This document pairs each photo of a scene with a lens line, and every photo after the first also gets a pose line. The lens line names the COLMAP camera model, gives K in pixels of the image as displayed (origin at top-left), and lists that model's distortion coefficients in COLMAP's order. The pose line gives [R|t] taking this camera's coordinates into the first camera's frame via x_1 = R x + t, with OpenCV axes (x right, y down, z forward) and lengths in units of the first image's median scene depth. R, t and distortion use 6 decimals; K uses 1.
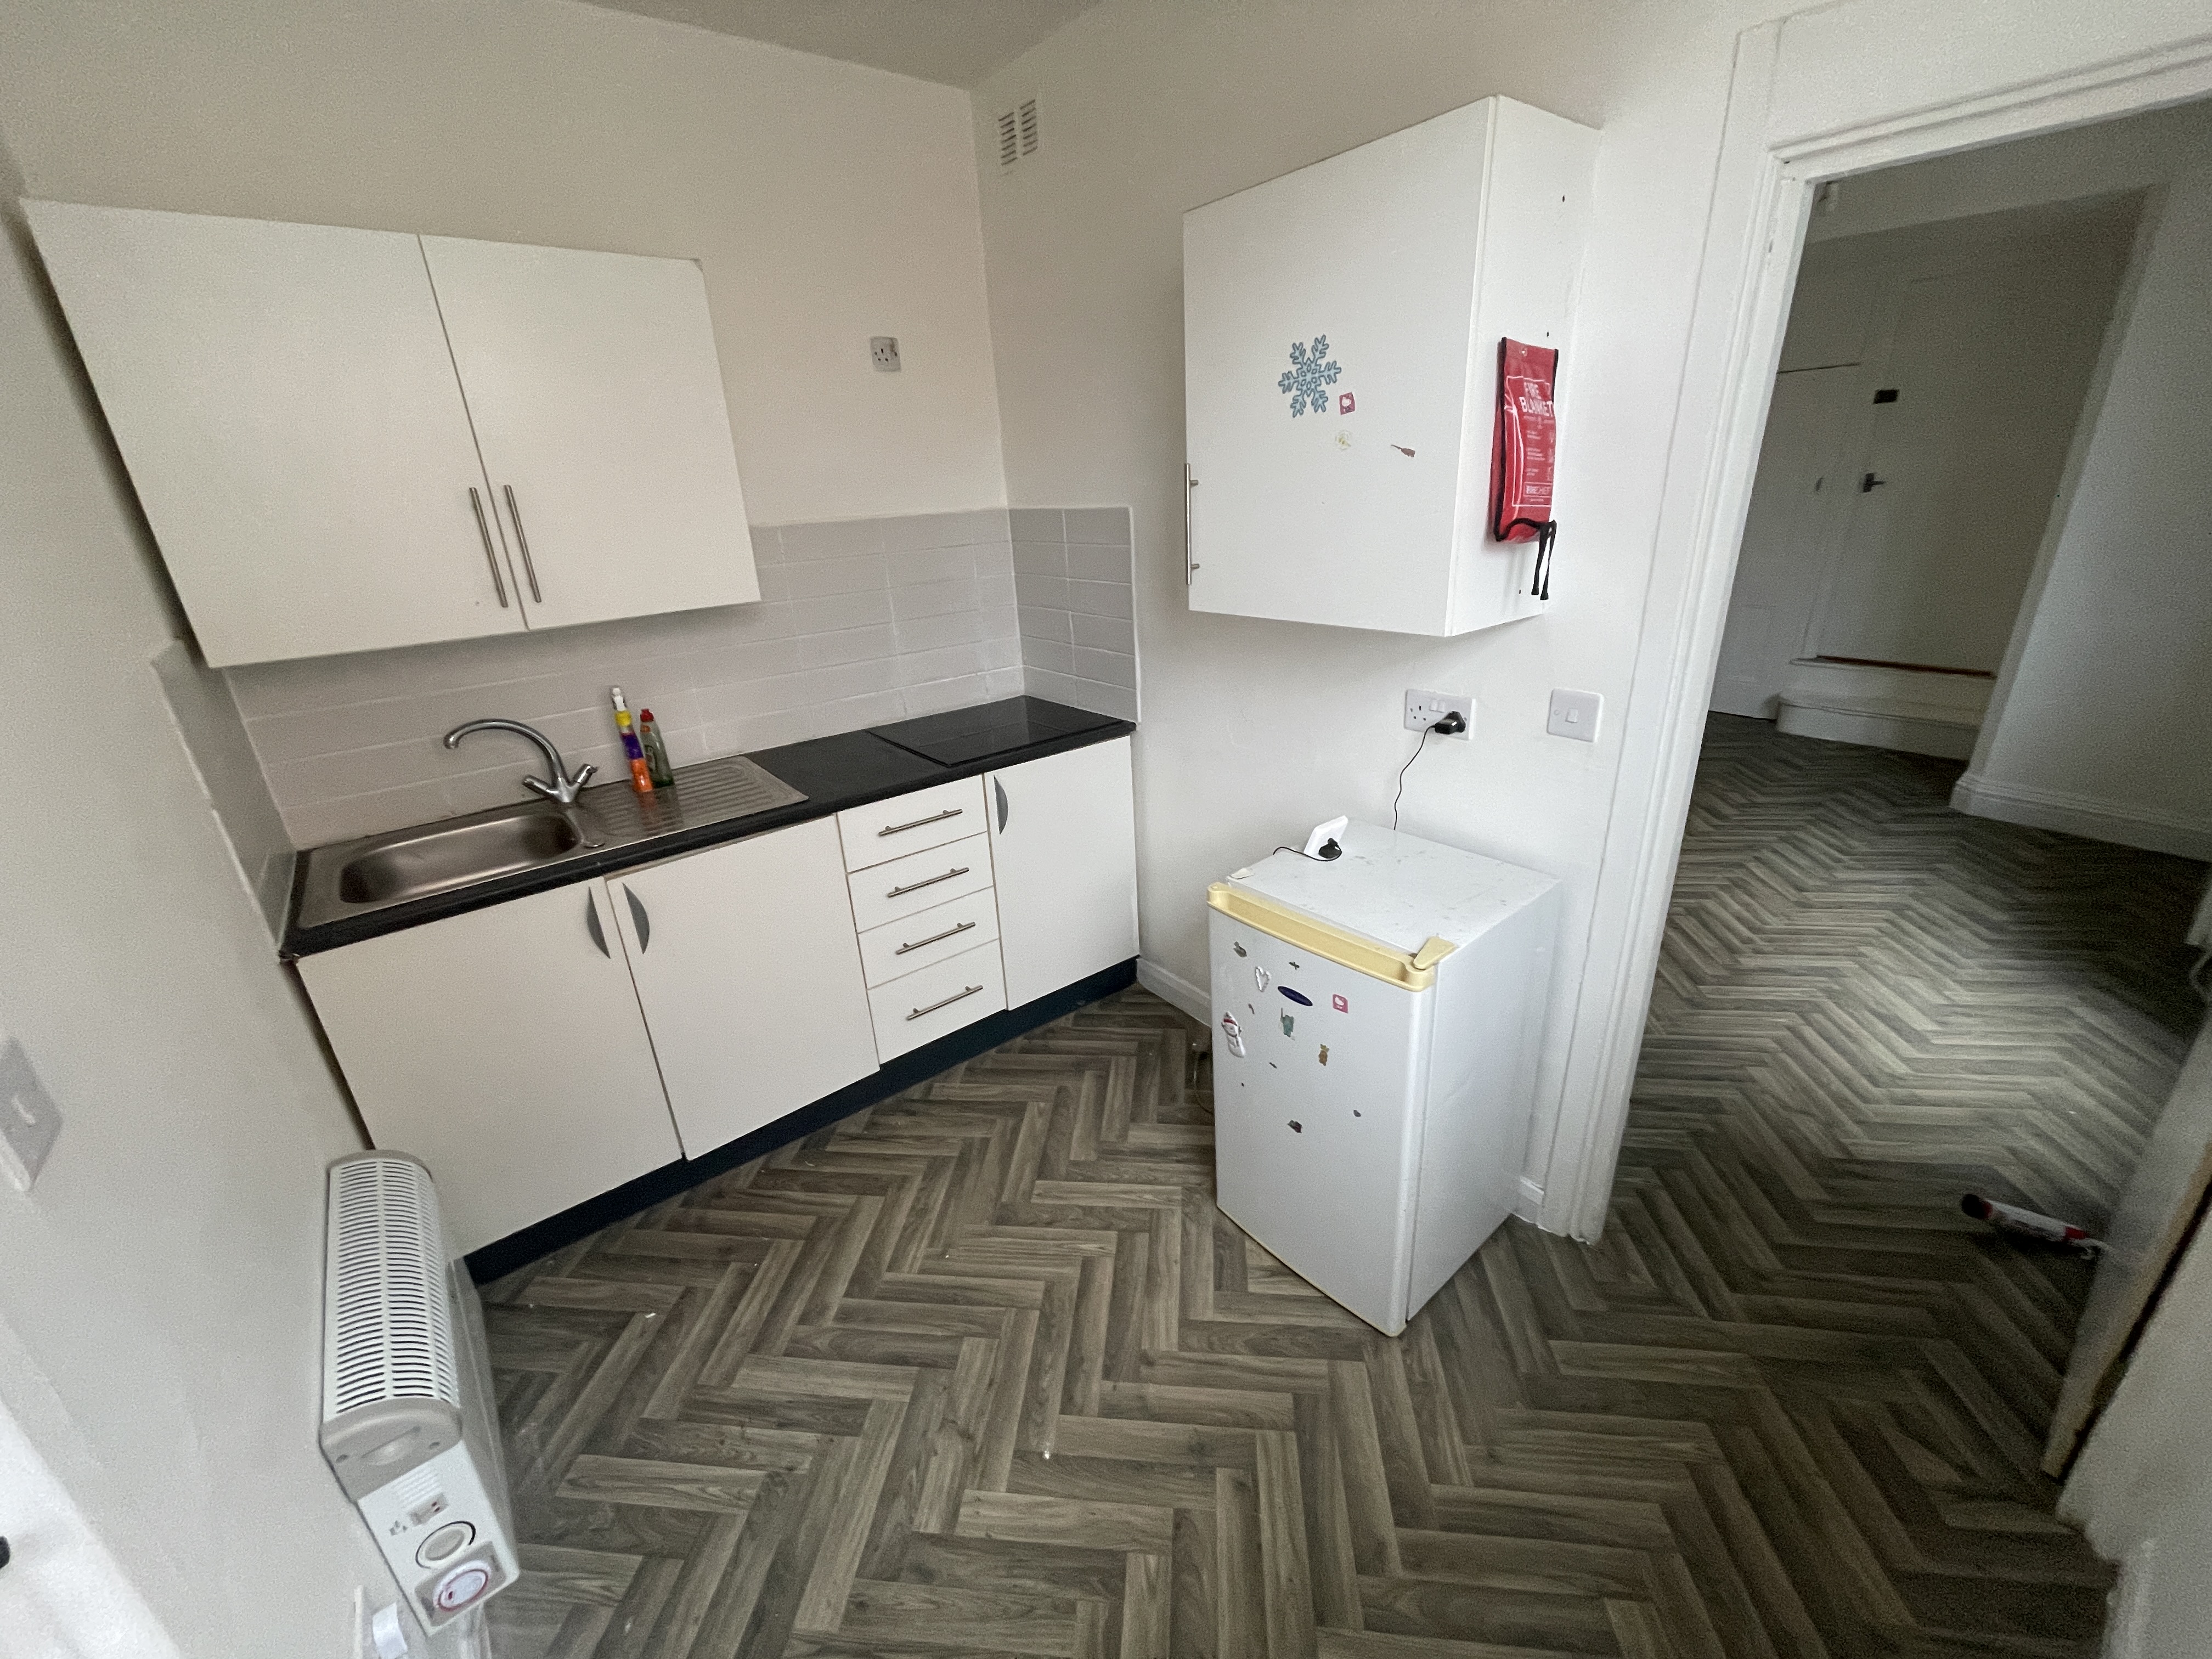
lens RADIAL K [[895.2, 0, 1095.5], [0, 895.2, 821.3], [0, 0, 1]] dist [-0.001176, 0.000491]
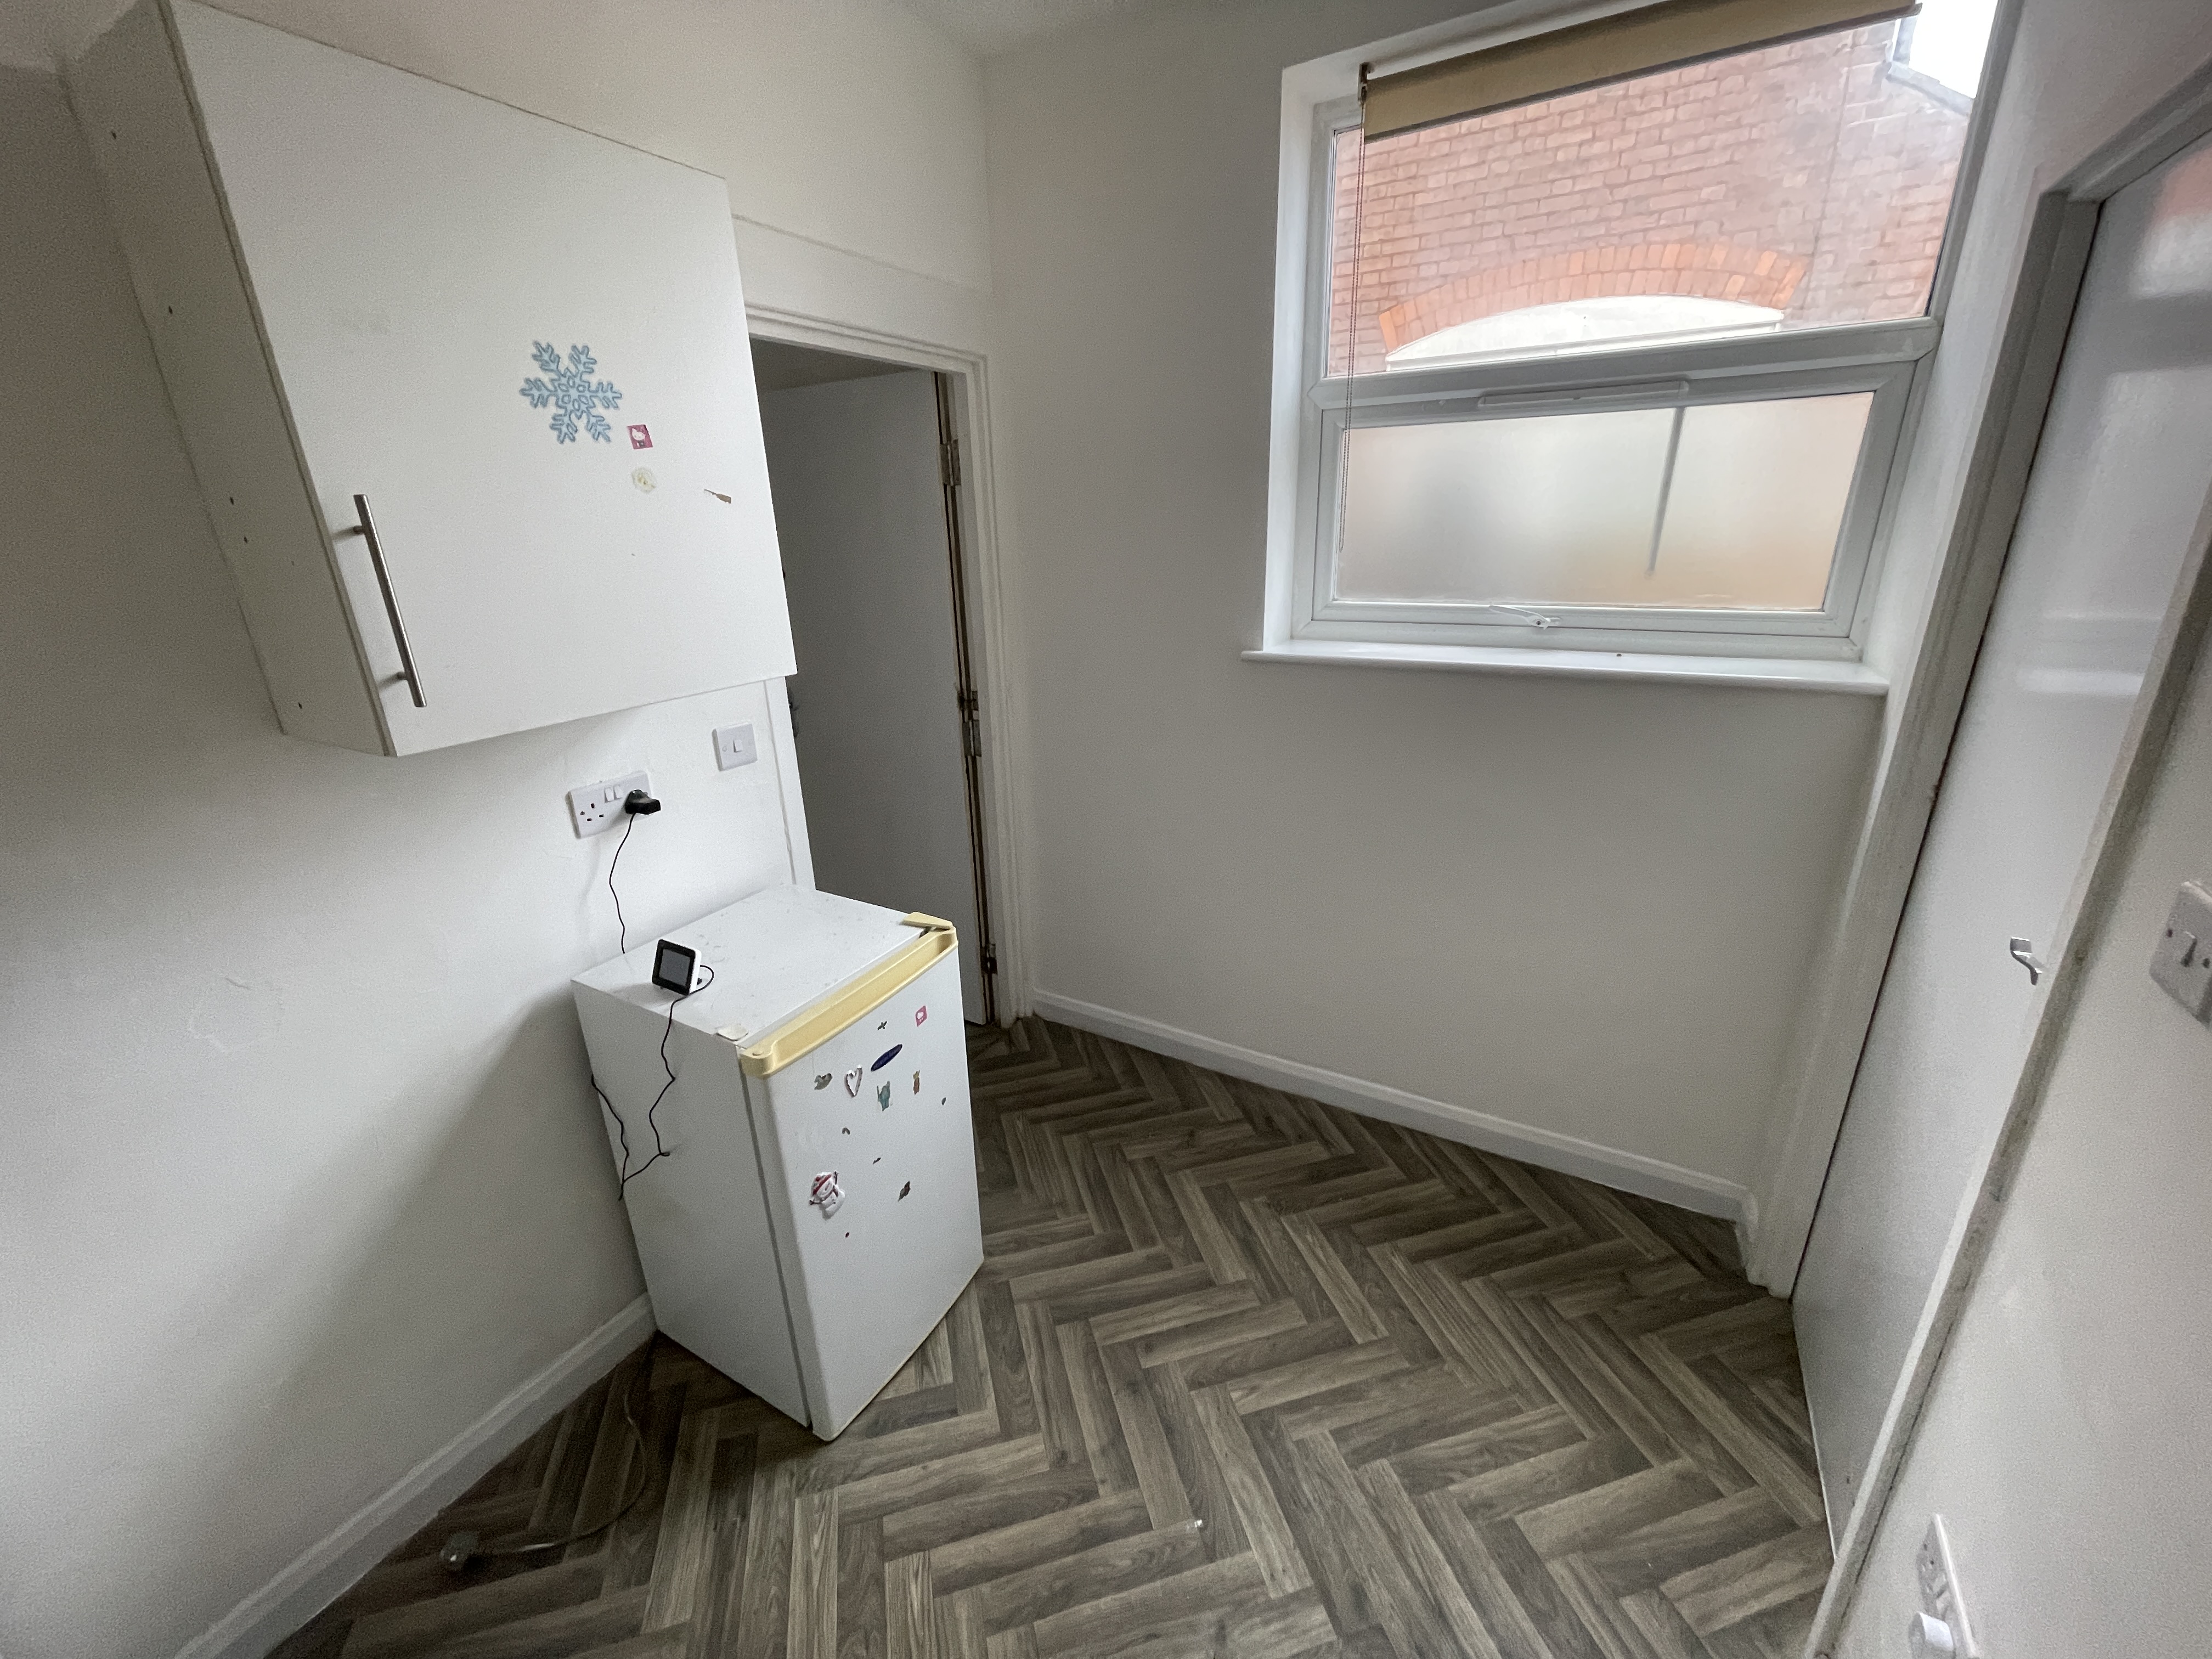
lens RADIAL K [[895.2, 0, 1095.5], [0, 895.2, 821.3], [0, 0, 1]] dist [-0.001176, 0.000491]
pose [[-0.361068, -0.243217, 0.900264, -0.677887], [0.382517, 0.841808, 0.380840, -0.303777], [-0.850477, 0.481876, -0.210915, 0.937635]]
